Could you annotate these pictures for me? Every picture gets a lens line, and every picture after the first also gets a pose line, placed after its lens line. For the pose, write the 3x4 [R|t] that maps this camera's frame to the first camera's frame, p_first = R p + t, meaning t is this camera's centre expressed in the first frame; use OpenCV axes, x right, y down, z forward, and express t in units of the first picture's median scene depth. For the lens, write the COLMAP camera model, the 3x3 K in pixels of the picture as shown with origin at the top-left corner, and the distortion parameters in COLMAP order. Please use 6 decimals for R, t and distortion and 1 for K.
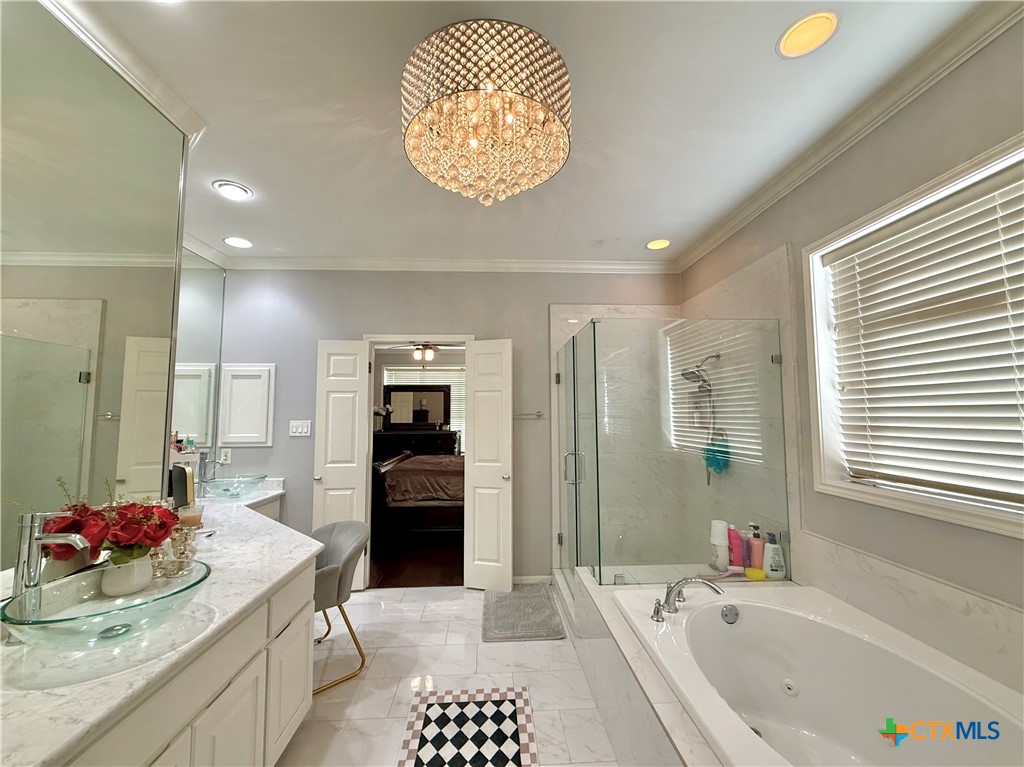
lens RADIAL K [[424.2, 0, 504.0], [0, 424.2, 382.1], [0, 0, 1]] dist [0.001500, 0.000331]
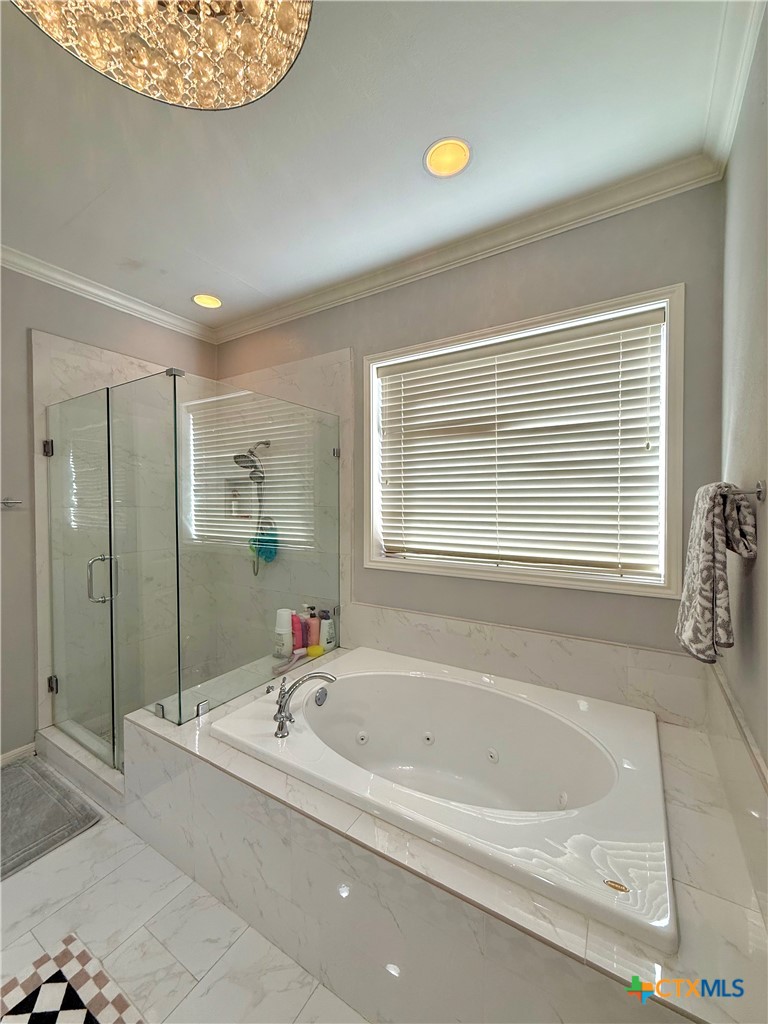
lens RADIAL K [[413.9, 0, 380.4], [0, 413.9, 509.5], [0, 0, 1]] dist [0.000931, 0.000156]
pose [[0.552321, -0.012071, 0.833544, -0.190628], [-0.065853, 0.996139, 0.058060, 0.022954], [-0.831026, -0.086959, 0.549394, 0.320285]]
